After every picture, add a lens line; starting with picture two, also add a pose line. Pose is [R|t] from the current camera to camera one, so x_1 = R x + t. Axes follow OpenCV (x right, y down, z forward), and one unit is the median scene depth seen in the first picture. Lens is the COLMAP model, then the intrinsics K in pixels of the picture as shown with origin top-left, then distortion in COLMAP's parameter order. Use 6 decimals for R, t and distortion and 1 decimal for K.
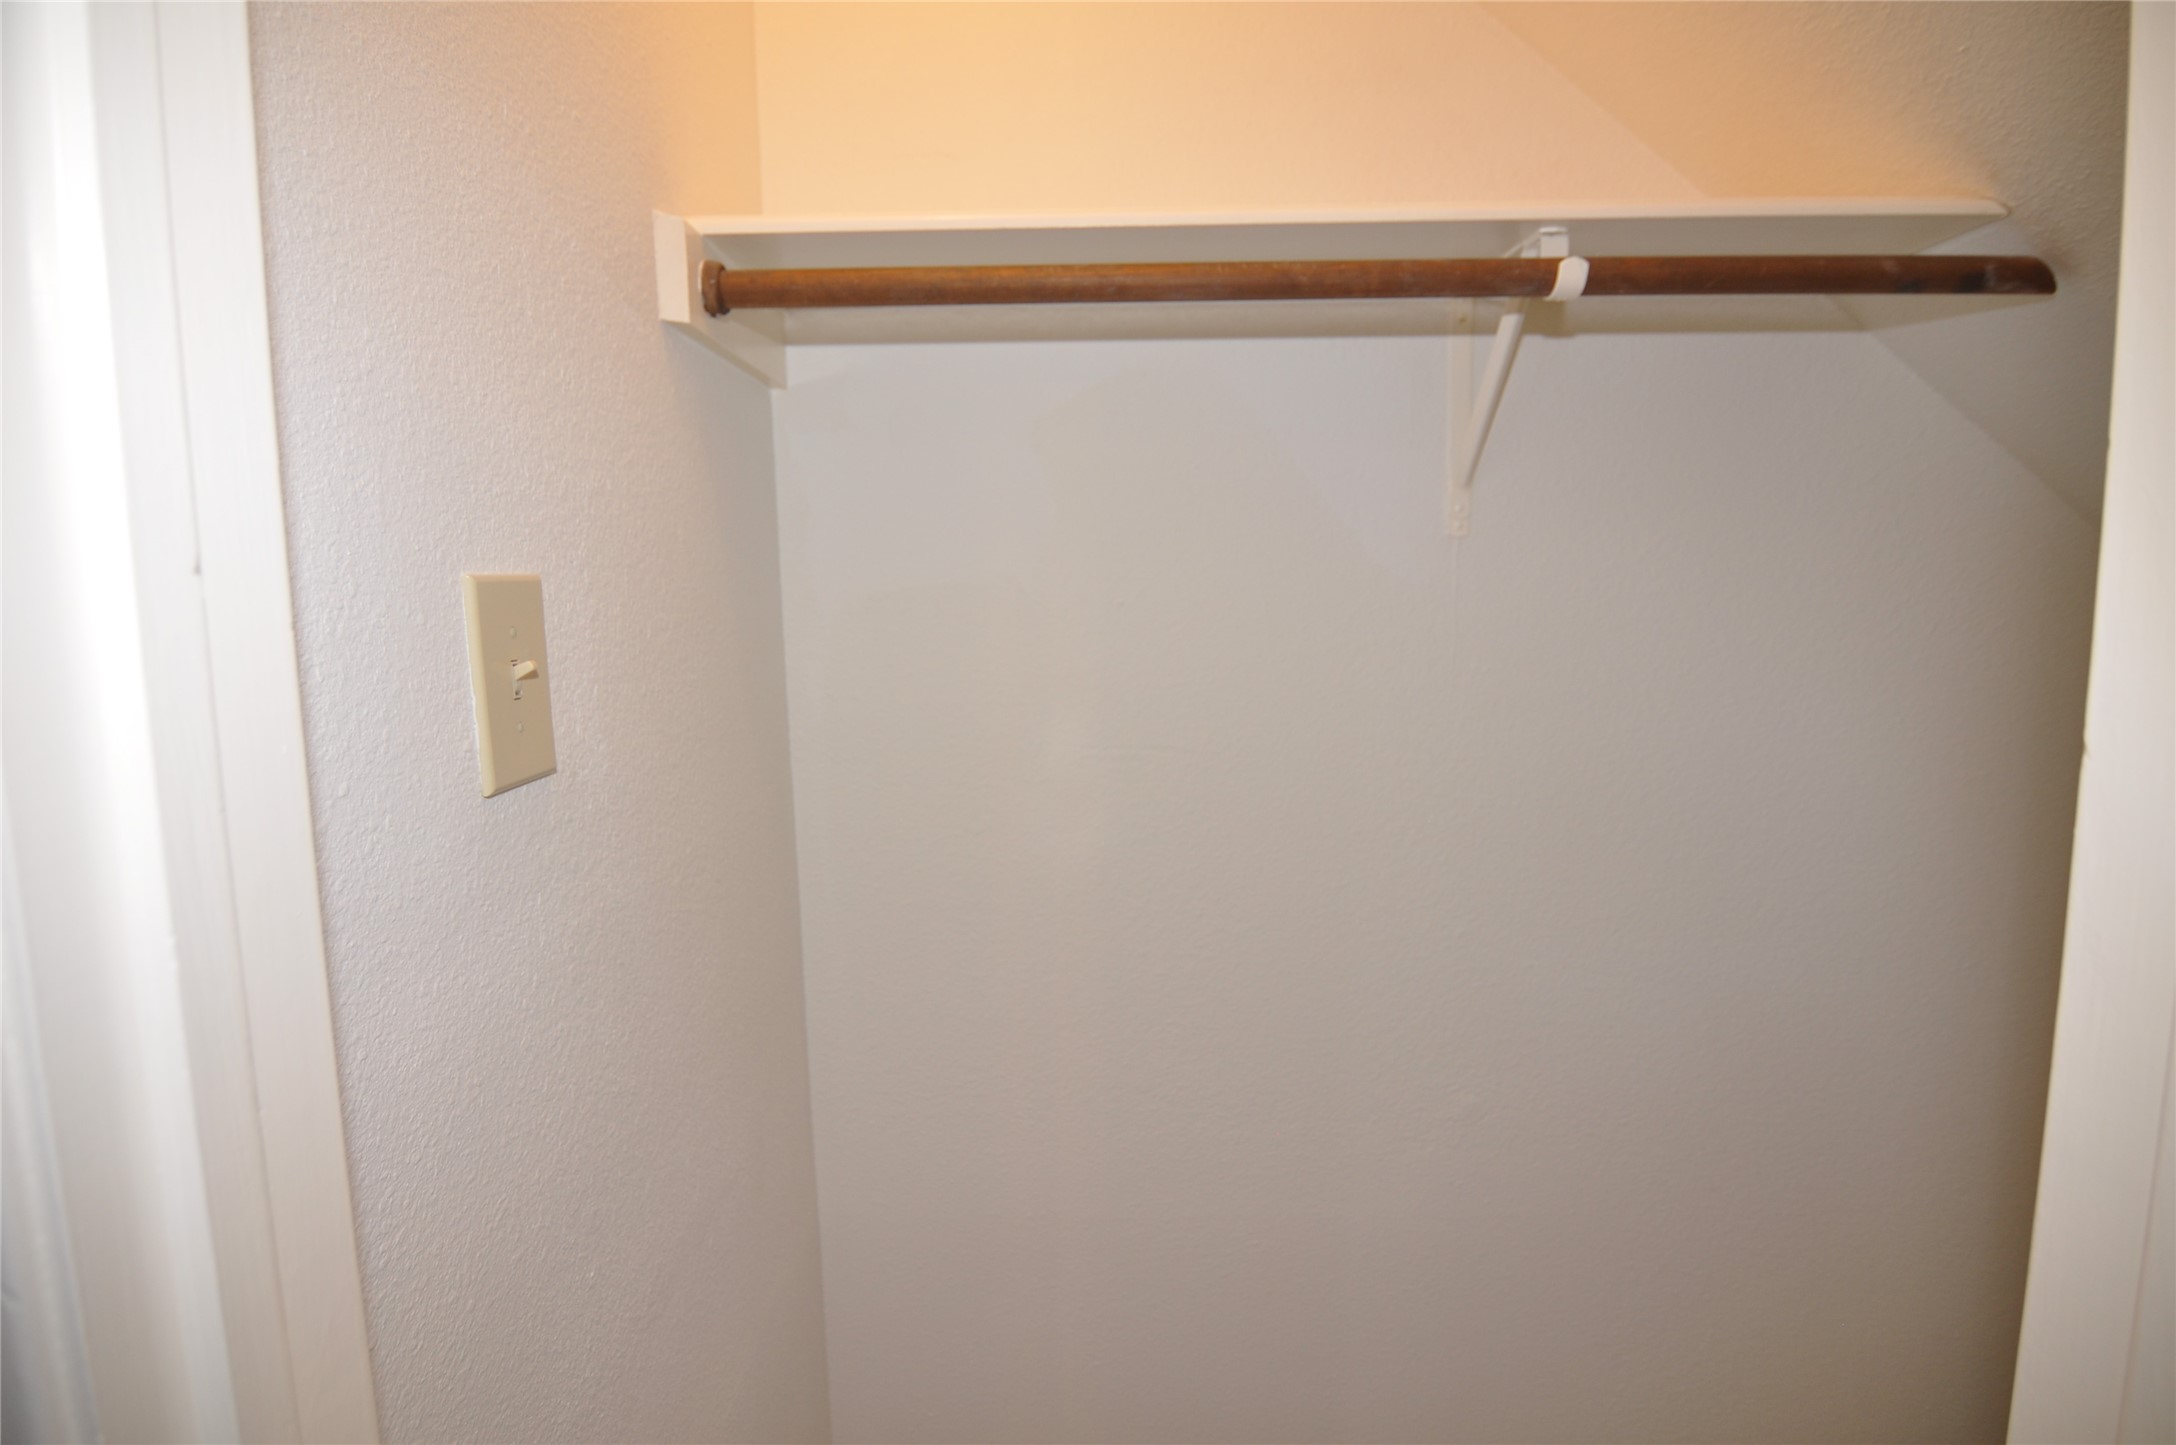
lens RADIAL K [[1166.4, 0, 1088.0], [0, 1166.4, 722.5], [0, 0, 1]] dist [0.006081, -0.023178]
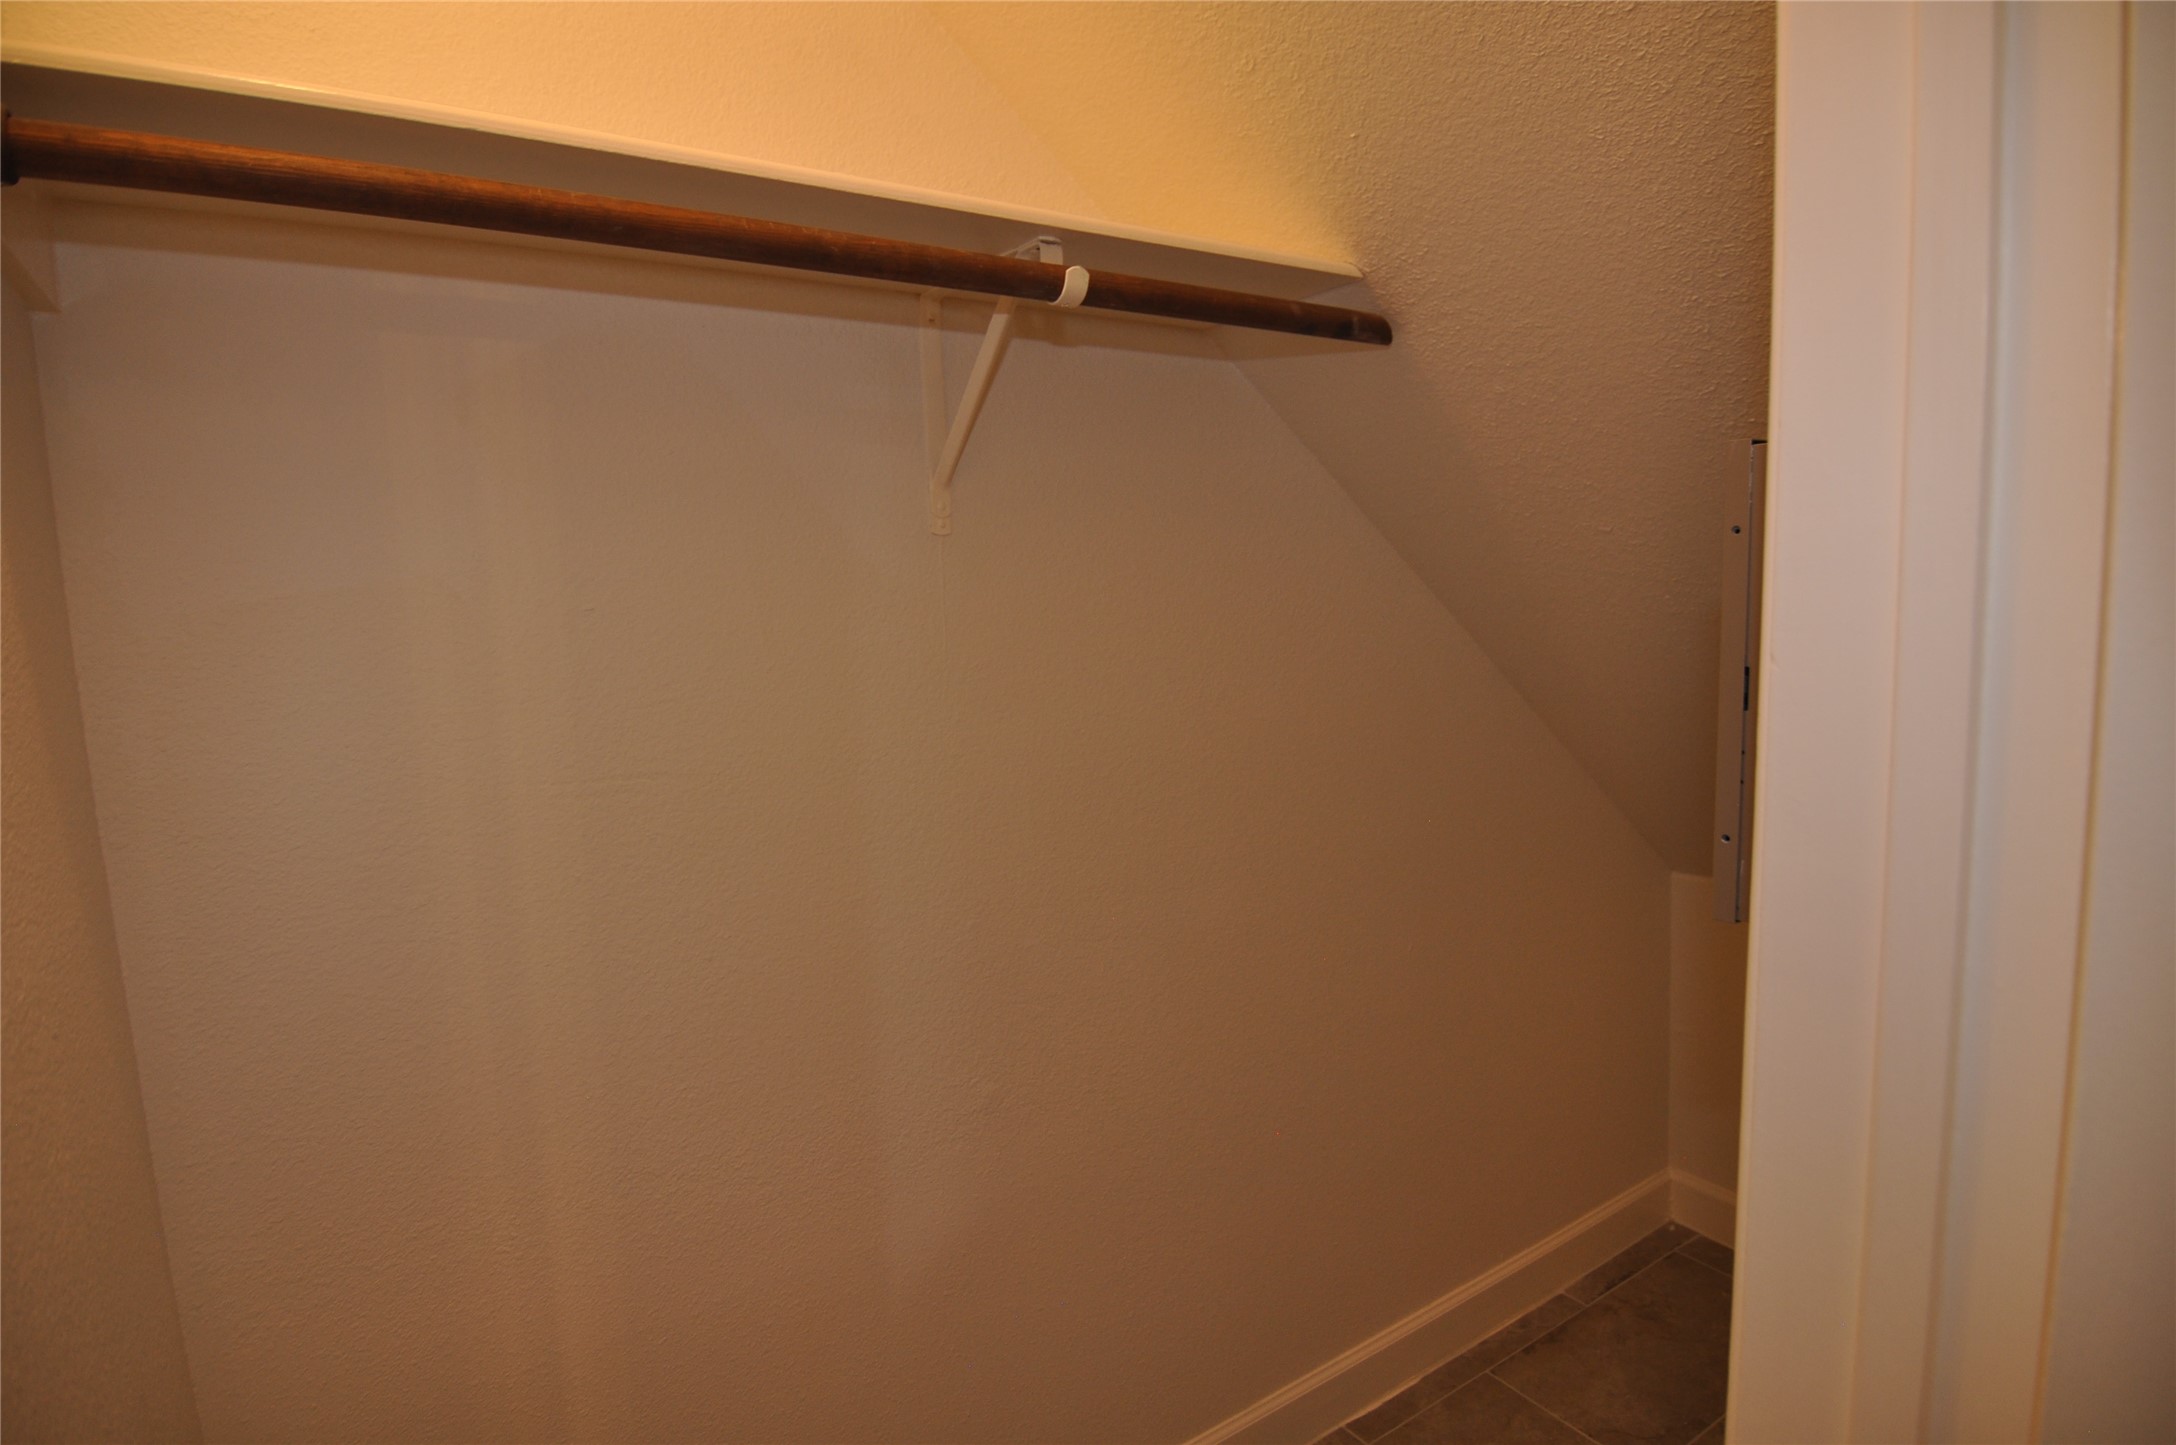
lens RADIAL K [[1166.4, 0, 1088.0], [0, 1166.4, 722.5], [0, 0, 1]] dist [0.006081, -0.023178]
pose [[0.822926, -0.079378, 0.562577, -0.198783], [0.089563, 0.995936, 0.009512, 0.004828], [-0.561045, 0.042559, 0.826690, 0.128623]]
